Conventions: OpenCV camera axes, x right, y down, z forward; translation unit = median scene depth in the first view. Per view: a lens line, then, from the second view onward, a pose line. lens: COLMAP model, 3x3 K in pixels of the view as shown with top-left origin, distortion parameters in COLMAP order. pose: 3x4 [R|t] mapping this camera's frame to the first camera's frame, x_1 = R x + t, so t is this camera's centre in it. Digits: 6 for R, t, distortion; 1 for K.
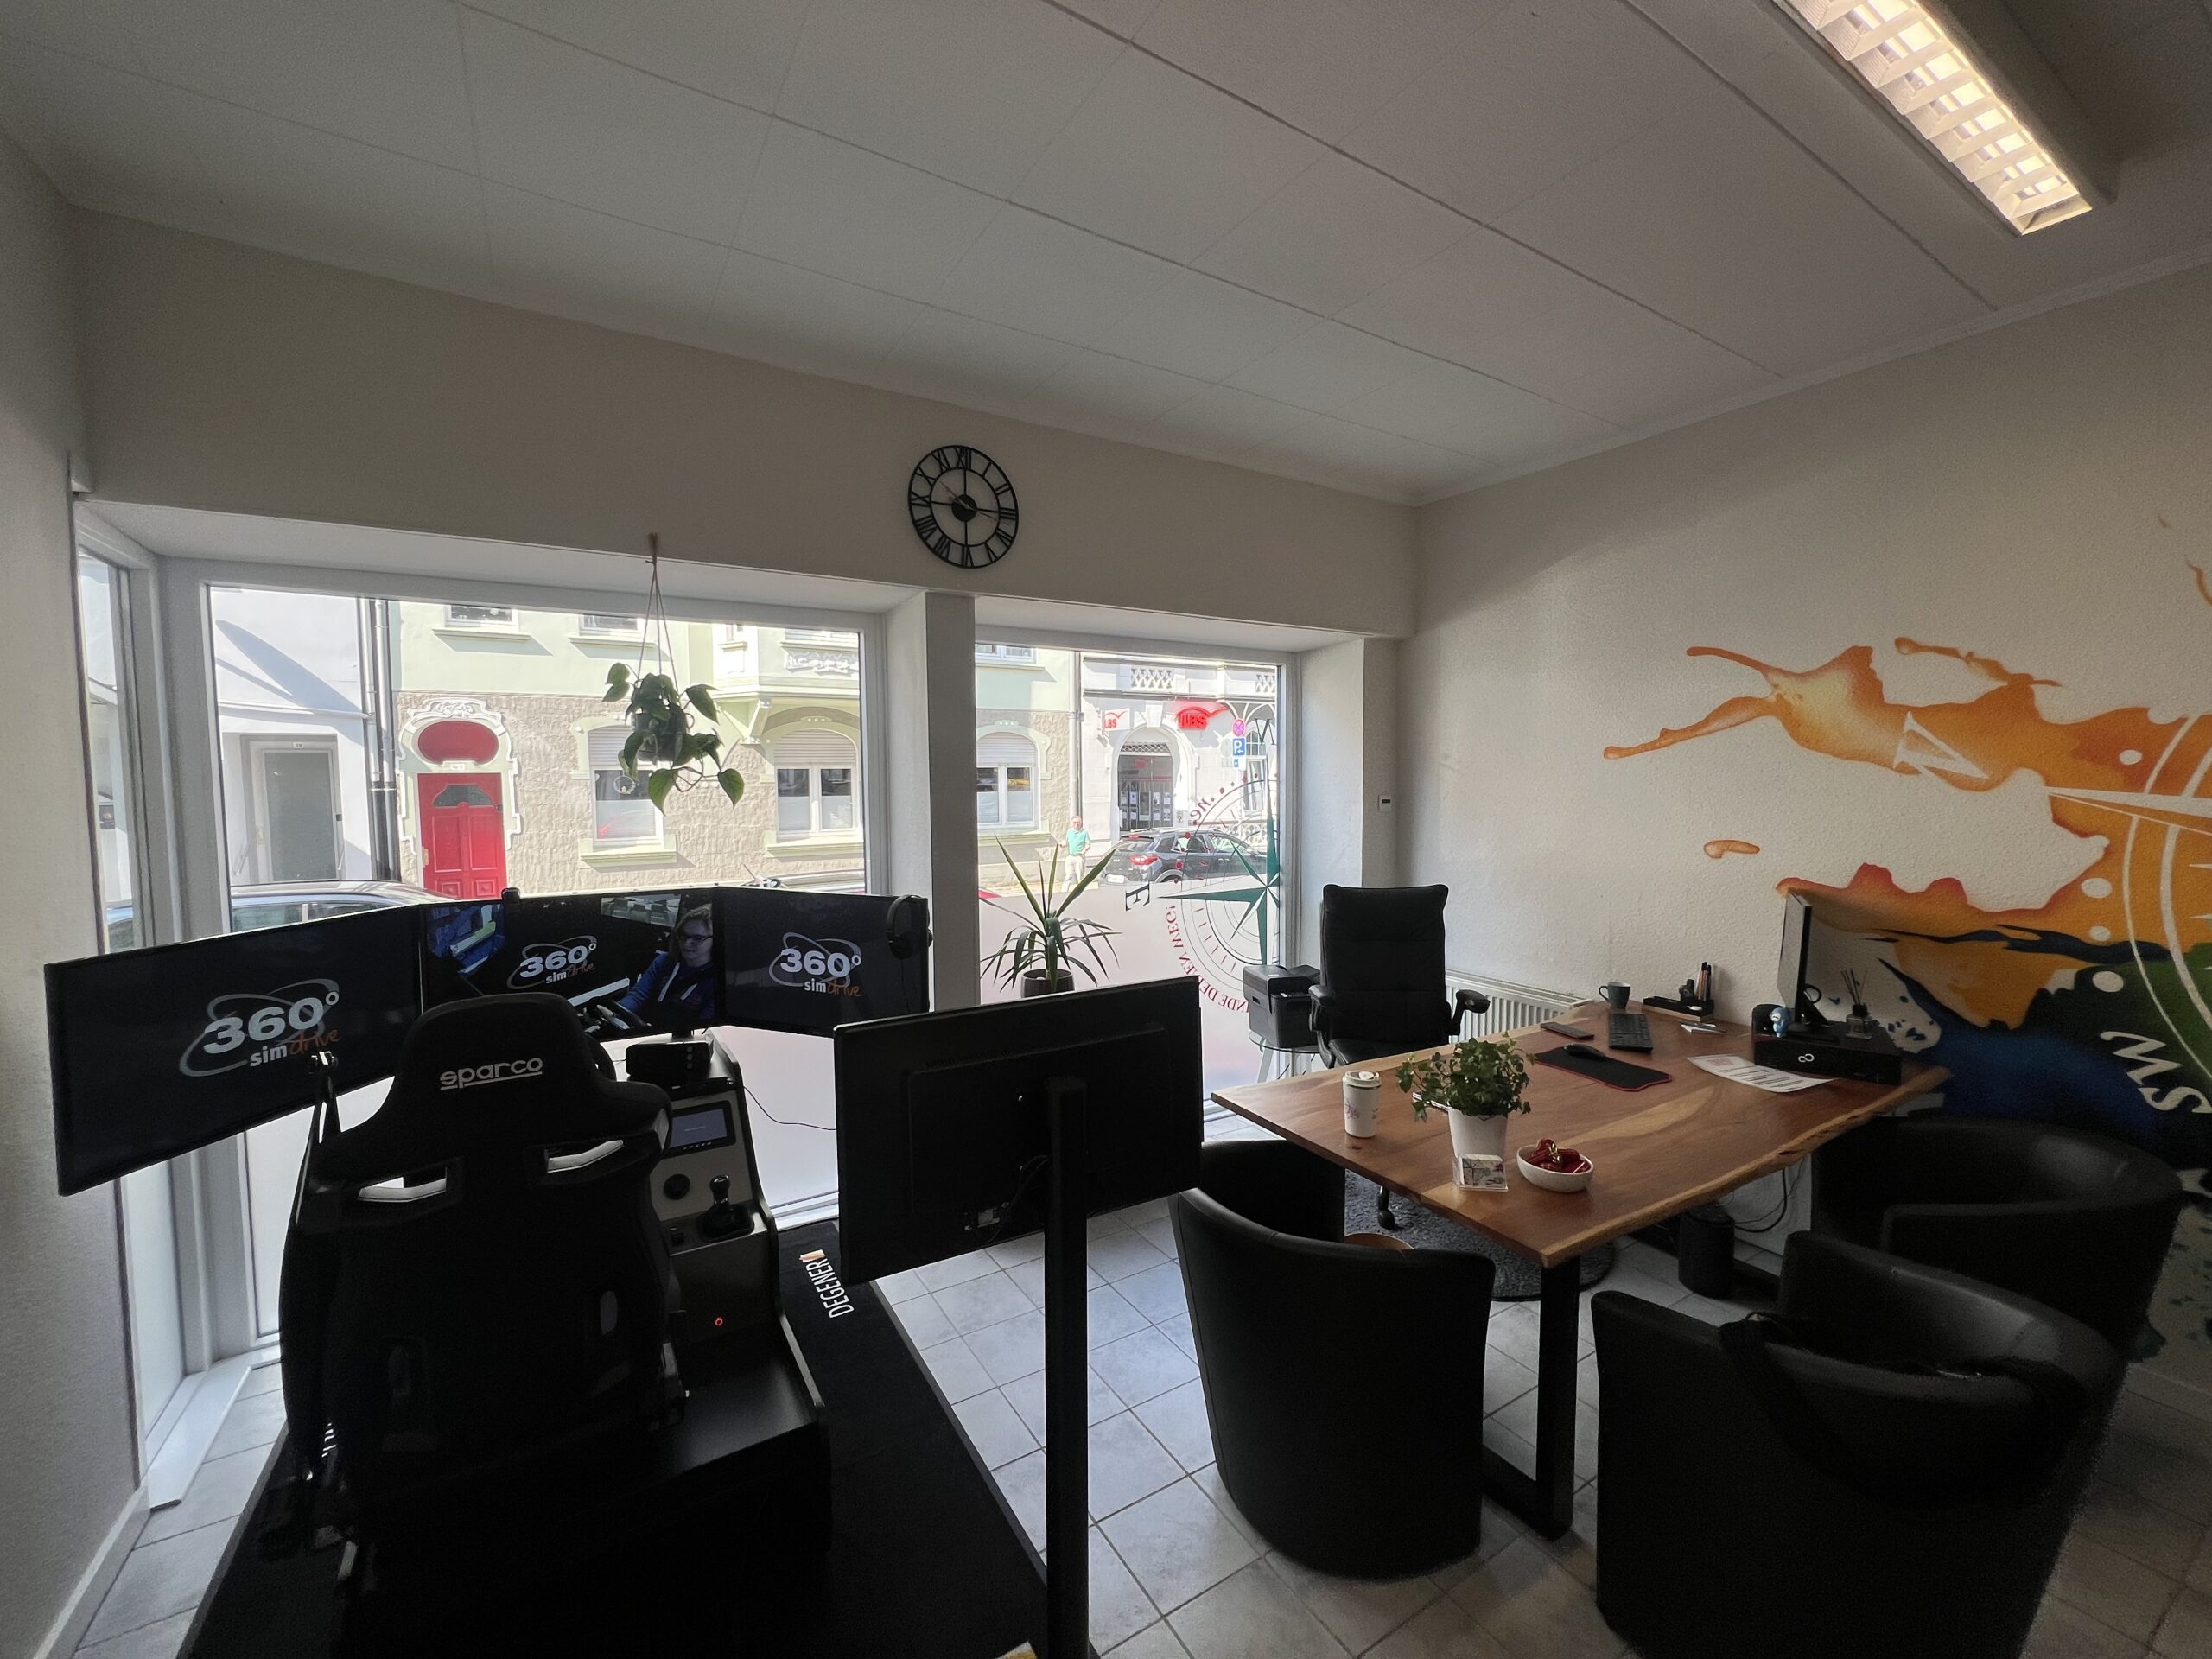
lens RADIAL K [[880.8, 0, 1100.6], [0, 880.8, 829.3], [0, 0, 1]] dist [0.000051, -0.000392]
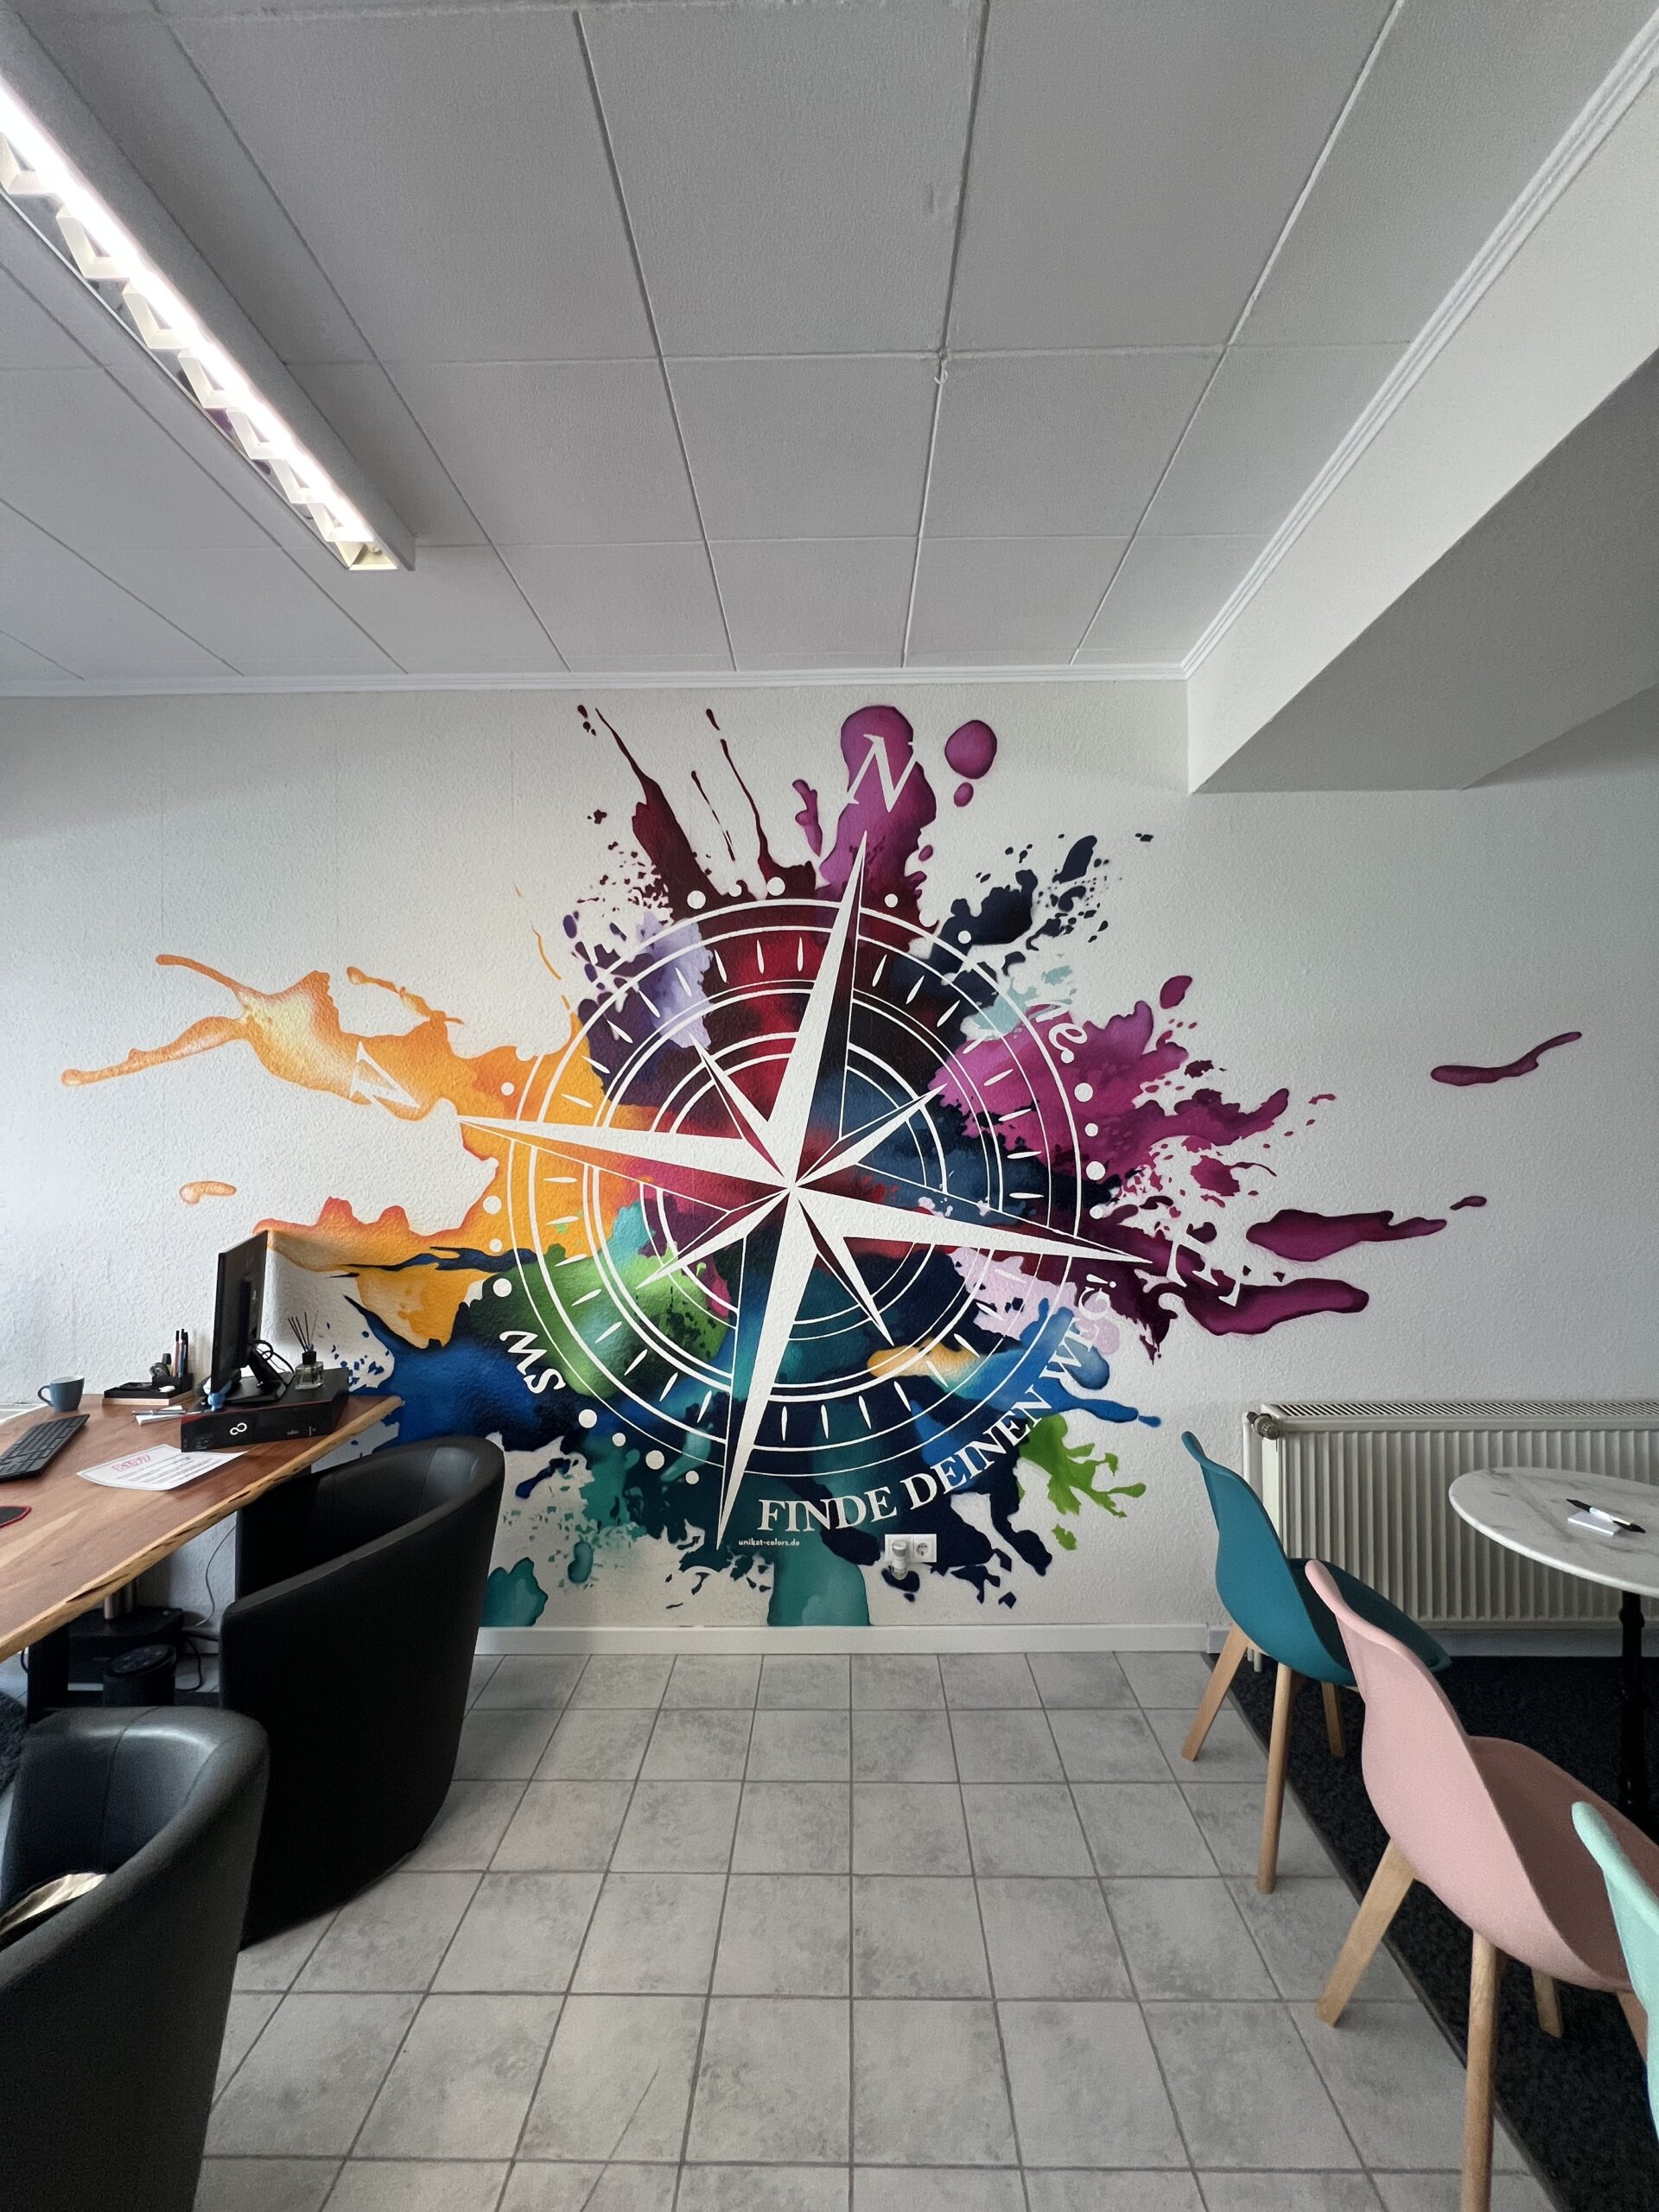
lens RADIAL K [[880.8, 0, 845.4], [0, 880.8, 1101.9], [0, 0, 1]] dist [0.000051, -0.000392]
pose [[0.527728, 0.021278, 0.849147, 0.359772], [0.054712, 0.996759, -0.058979, 0.023321], [-0.847649, 0.077584, 0.524853, 0.015782]]
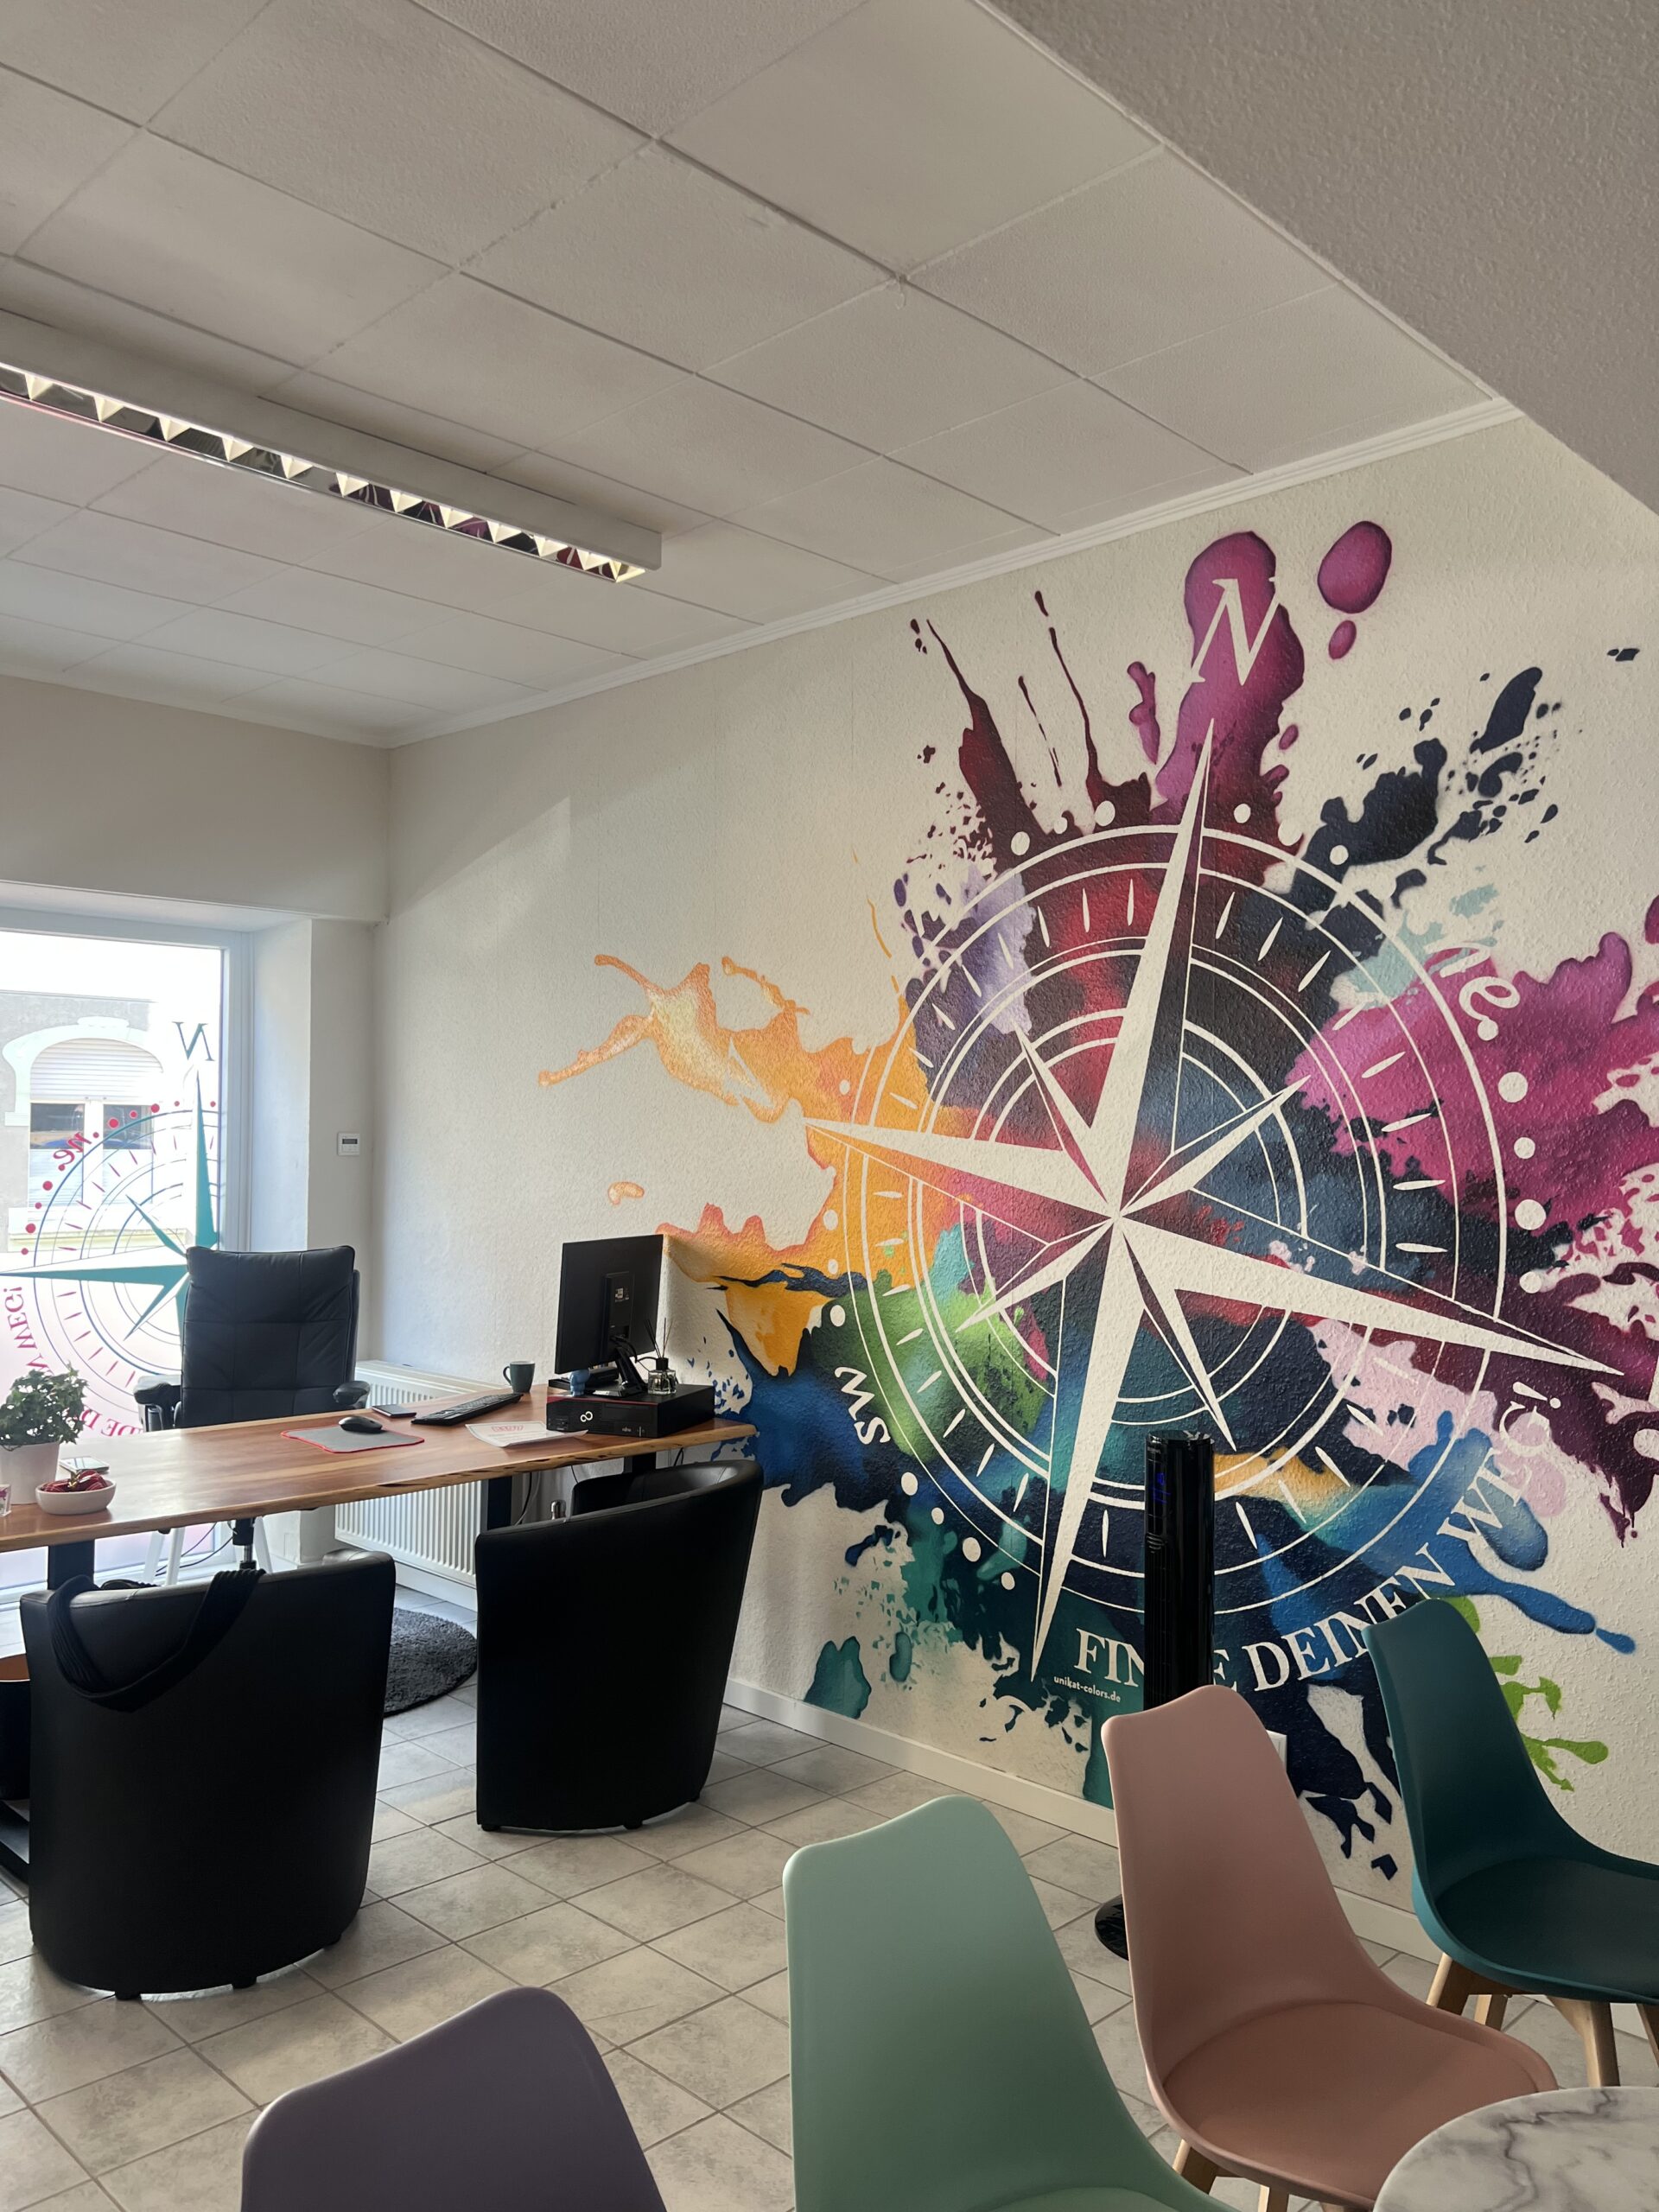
lens RADIAL K [[1653.9, 0, 839.8], [0, 1653.9, 1107.0], [0, 0, 1]] dist [0.060007, -0.059664]
pose [[0.968680, 0.023328, 0.247212, 0.598331], [-0.003831, 0.996863, -0.079057, 0.075402], [-0.248281, 0.075634, 0.965731, -0.683878]]
